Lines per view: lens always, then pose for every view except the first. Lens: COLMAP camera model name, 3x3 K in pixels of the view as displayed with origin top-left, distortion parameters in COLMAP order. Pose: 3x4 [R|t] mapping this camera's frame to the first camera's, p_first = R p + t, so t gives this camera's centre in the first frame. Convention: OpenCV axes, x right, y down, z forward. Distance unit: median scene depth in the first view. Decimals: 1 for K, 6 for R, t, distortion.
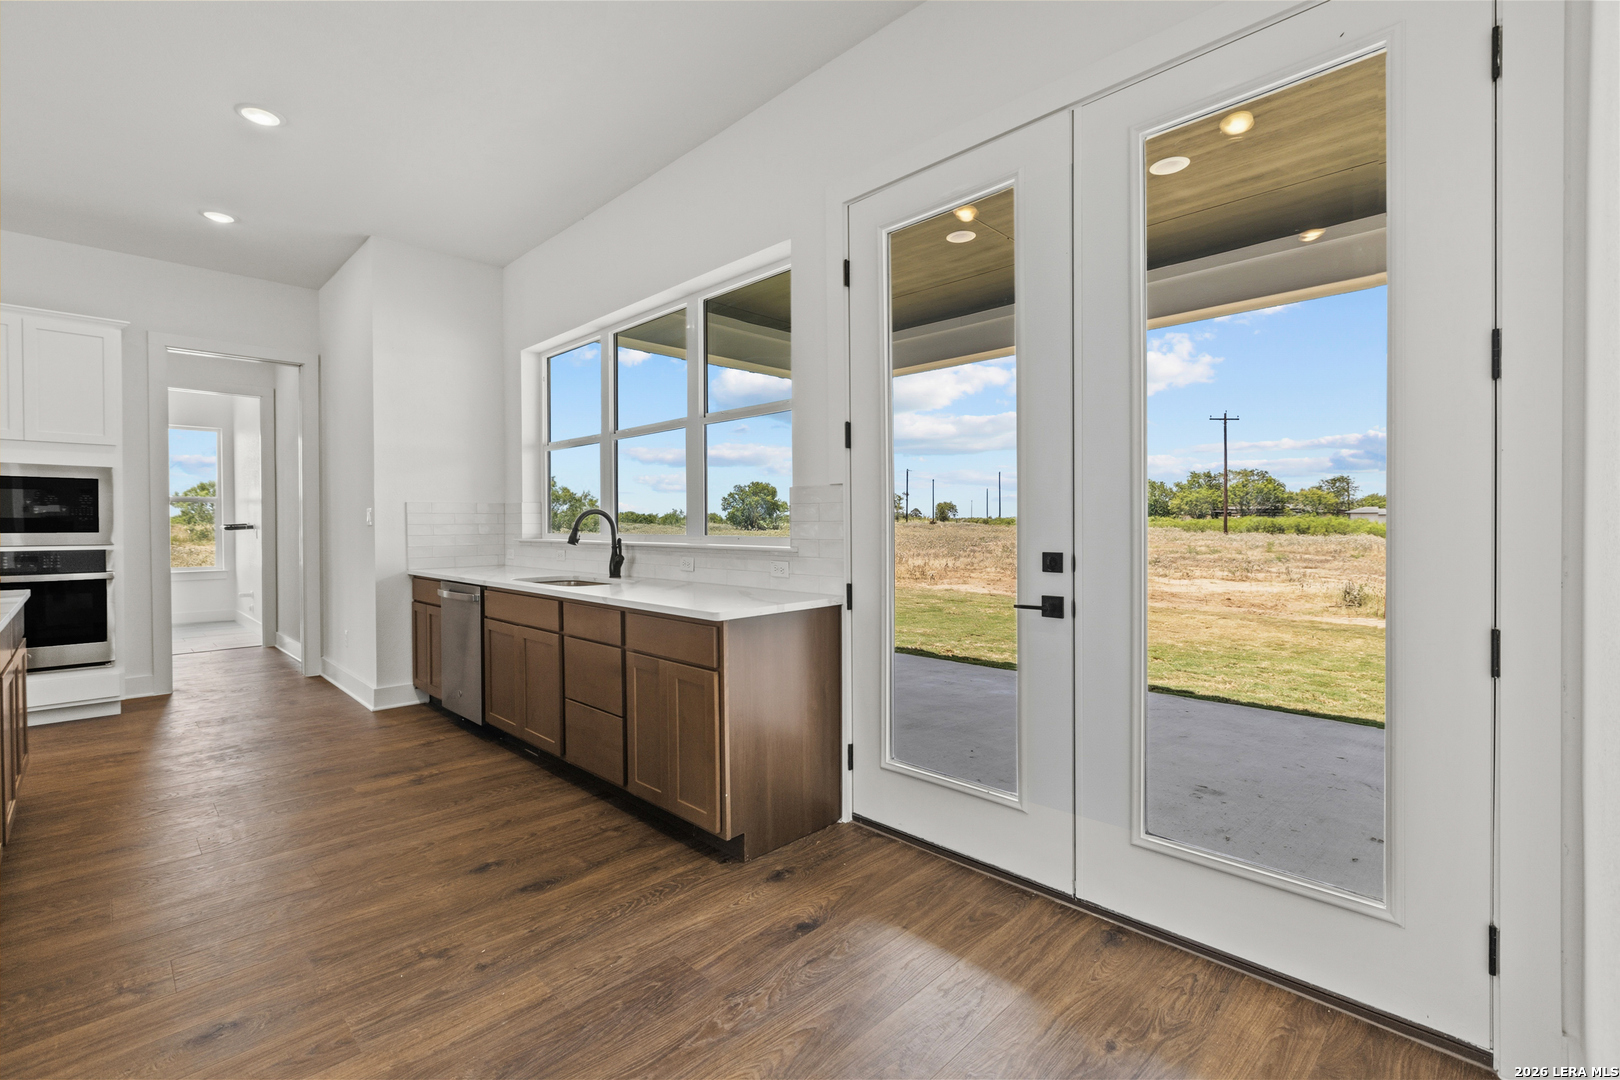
lens RADIAL K [[721.8, 0, 800.3], [0, 721.8, 530.2], [0, 0, 1]] dist [0.000442, 0.000044]
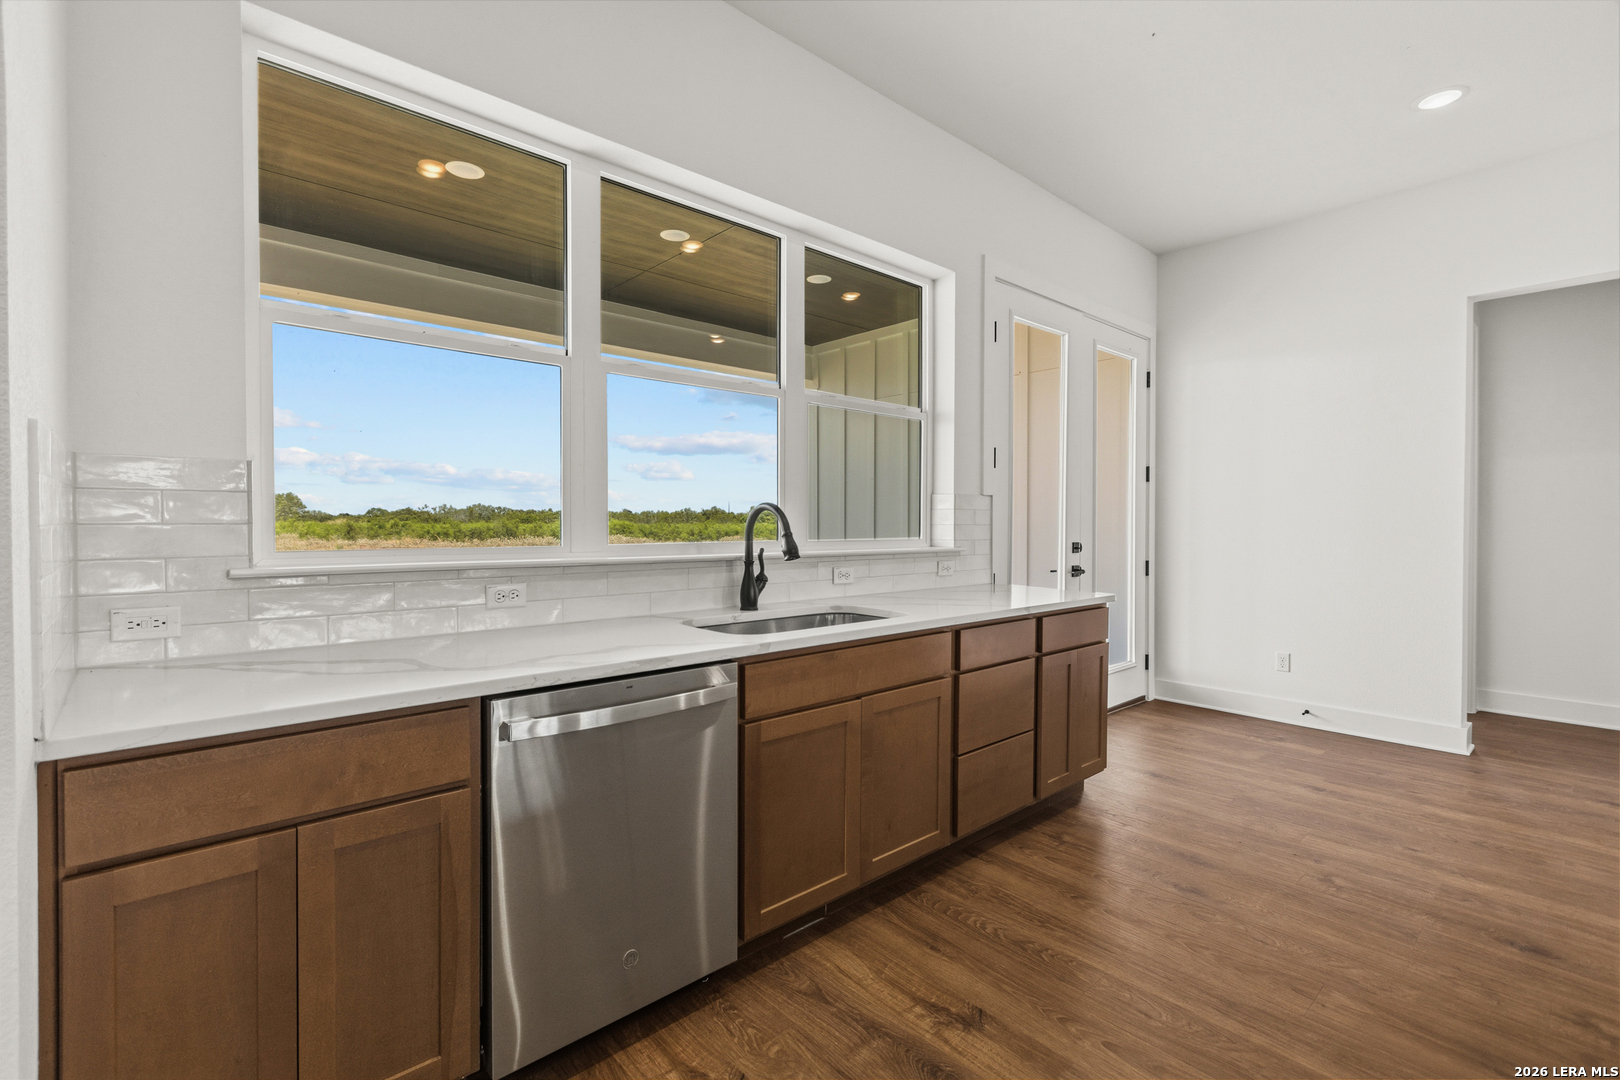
lens RADIAL K [[721.8, 0, 800.3], [0, 721.8, 530.2], [0, 0, 1]] dist [0.000442, 0.000044]
pose [[0.051856, -0.000928, 0.998654, -1.024876], [0.006761, 0.999977, 0.000579, -0.003935], [-0.998632, 0.006721, 0.051861, 1.061998]]
